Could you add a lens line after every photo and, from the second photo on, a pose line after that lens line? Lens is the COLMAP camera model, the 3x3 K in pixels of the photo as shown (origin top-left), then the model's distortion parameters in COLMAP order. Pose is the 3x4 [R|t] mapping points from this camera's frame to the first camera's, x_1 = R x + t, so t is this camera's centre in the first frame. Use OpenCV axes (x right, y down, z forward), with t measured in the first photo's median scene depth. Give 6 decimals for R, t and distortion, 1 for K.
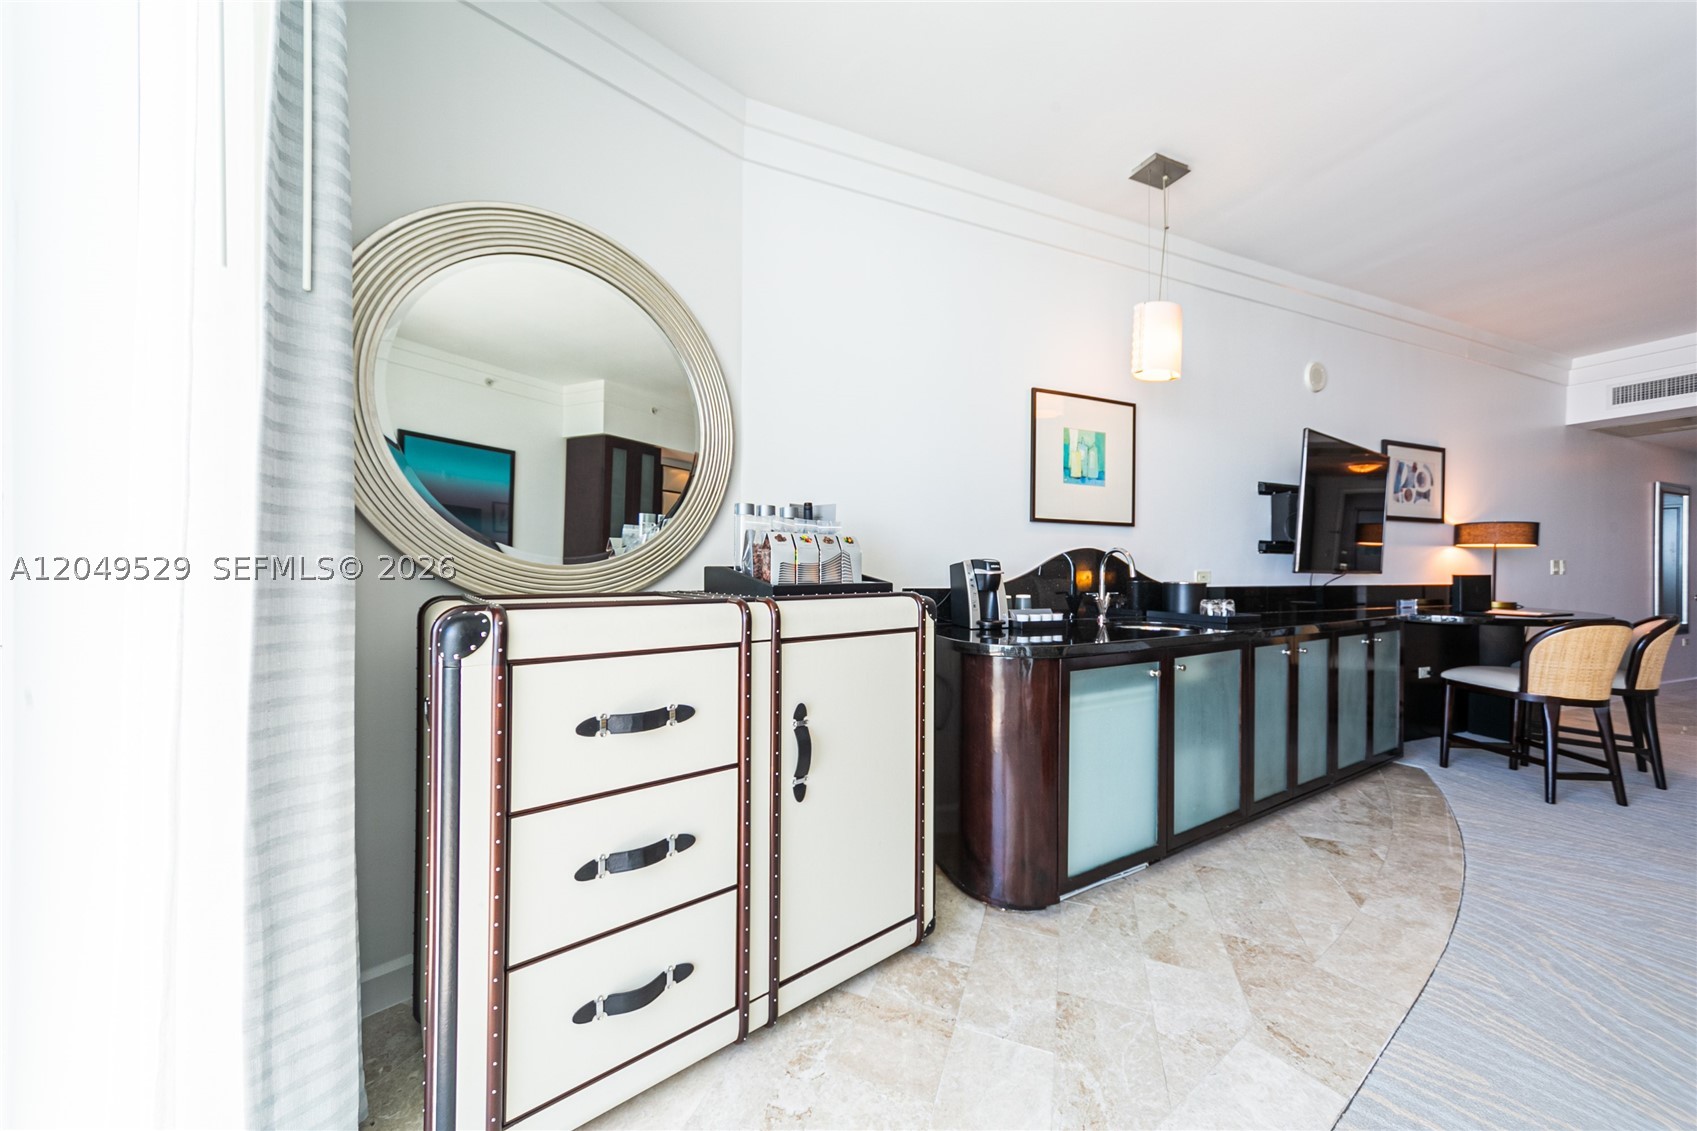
lens RADIAL K [[587.9, 0, 843.4], [0, 587.9, 570.1], [0, 0, 1]] dist [0.008896, -0.000923]
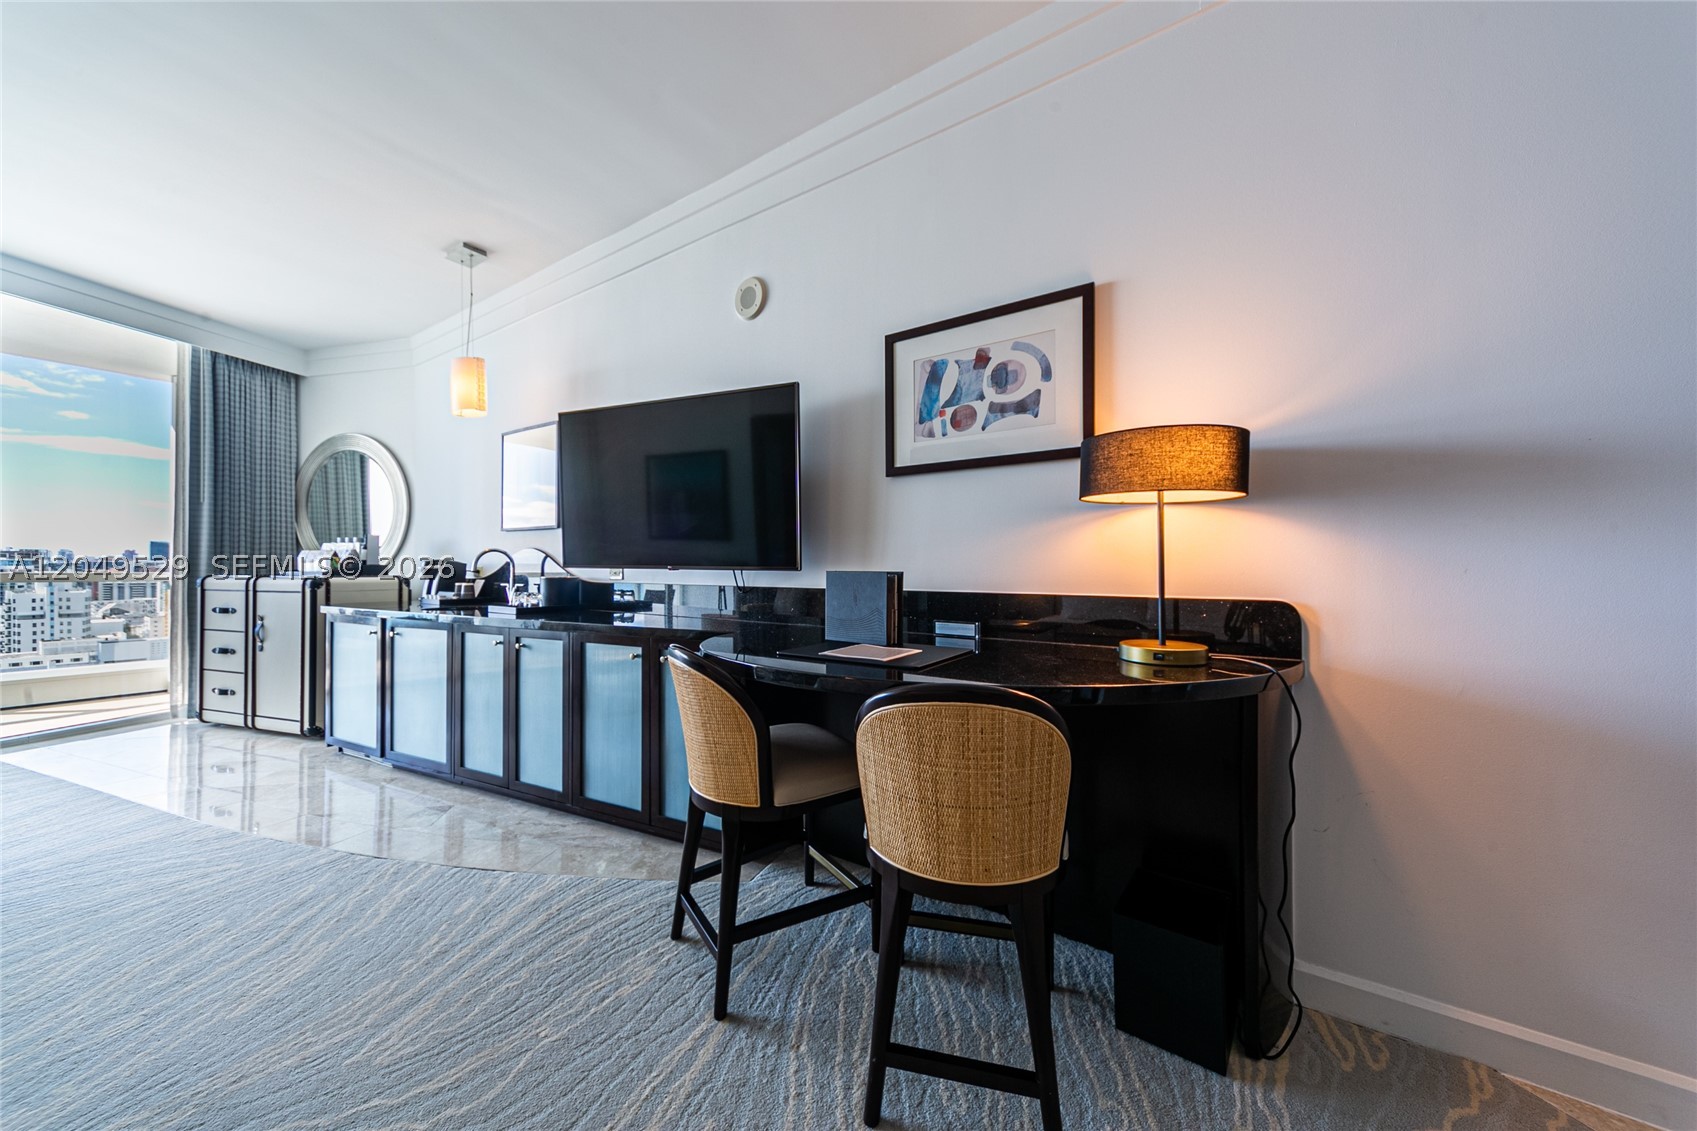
lens RADIAL K [[587.9, 0, 842.7], [0, 587.9, 569.7], [0, 0, 1]] dist [0.008896, -0.000923]
pose [[0.546751, -0.000315, -0.837295, 1.800981], [-0.003804, 0.999989, -0.002860, 0.008993], [0.837287, 0.004749, 0.546744, 0.864070]]
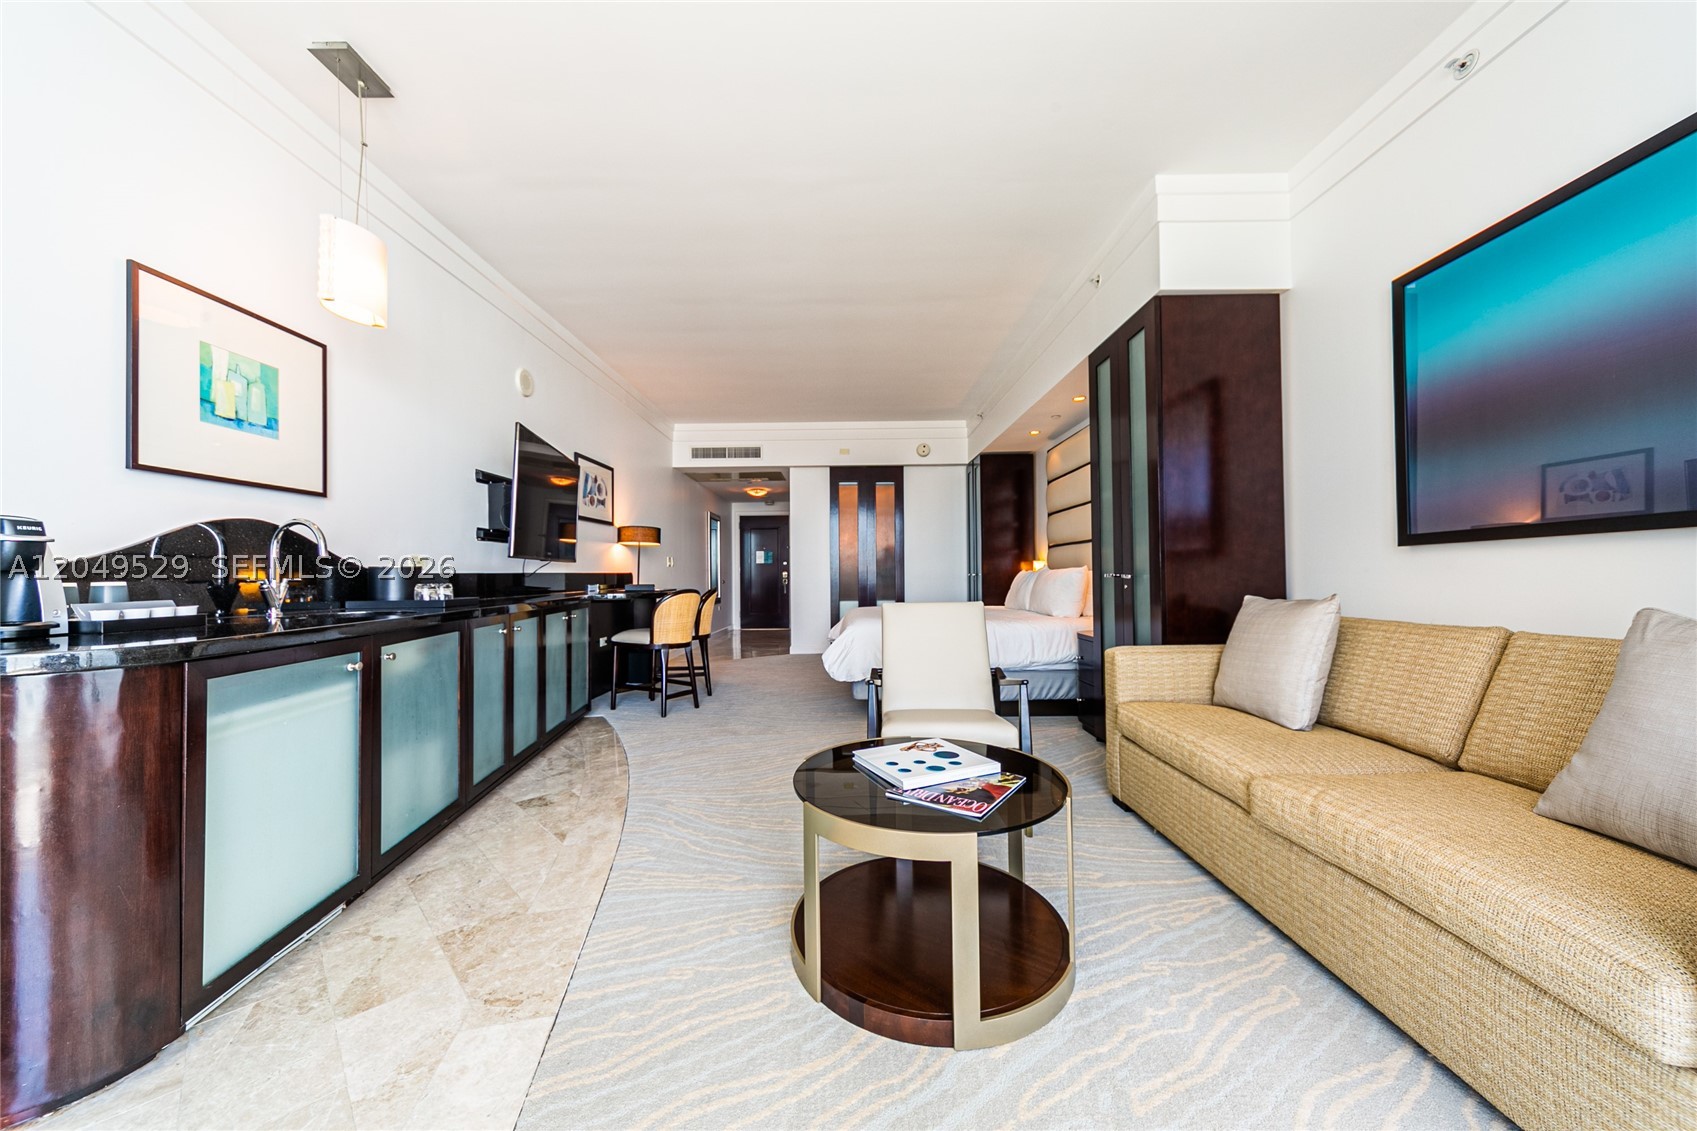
lens RADIAL K [[587.9, 0, 847.8], [0, 587.9, 566.7], [0, 0, 1]] dist [0.008896, -0.000923]
pose [[0.387973, -0.000189, 0.921671, 0.025907], [0.013184, 0.999899, -0.005345, 0.035443], [-0.921576, 0.014225, 0.387936, 0.032466]]
